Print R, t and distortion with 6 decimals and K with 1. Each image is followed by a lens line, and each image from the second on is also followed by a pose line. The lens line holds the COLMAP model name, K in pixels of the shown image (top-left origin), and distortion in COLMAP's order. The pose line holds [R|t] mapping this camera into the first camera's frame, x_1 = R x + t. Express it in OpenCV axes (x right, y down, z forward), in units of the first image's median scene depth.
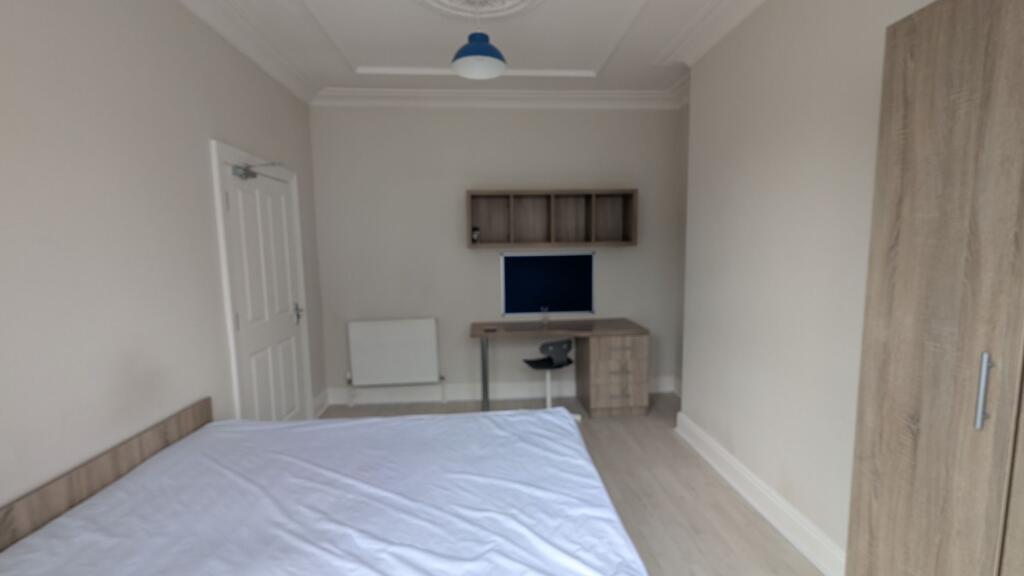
lens RADIAL K [[413.8, 0, 512.0], [0, 413.8, 290.7], [0, 0, 1]] dist [-0.000984, -0.001349]
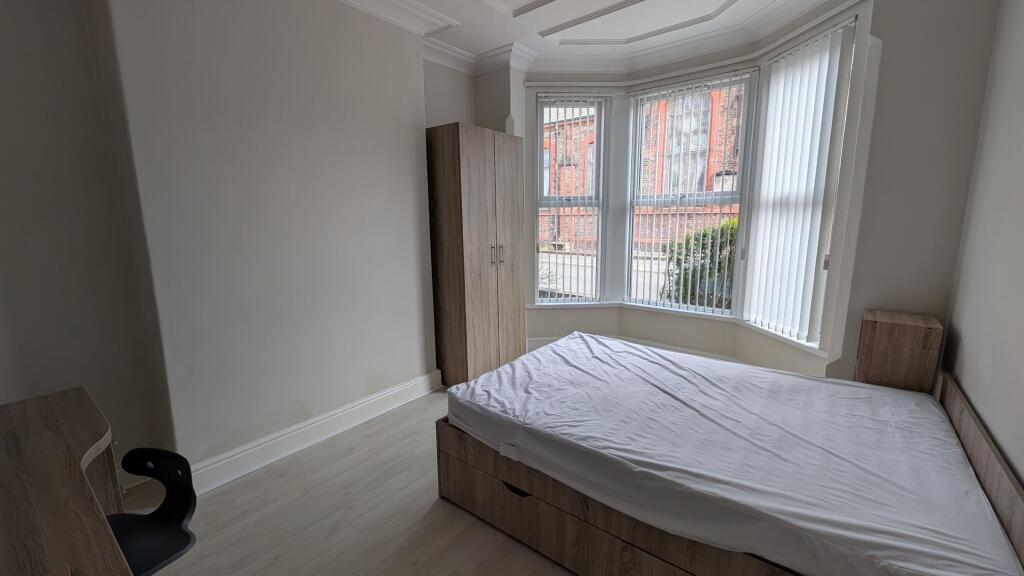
lens RADIAL K [[413.8, 0, 510.2], [0, 413.8, 288.5], [0, 0, 1]] dist [-0.000984, -0.001349]
pose [[-0.747982, -0.089909, 0.657601, -0.729294], [0.089385, 0.968111, 0.234033, -0.168918], [-0.657672, 0.233832, -0.716093, 2.002332]]
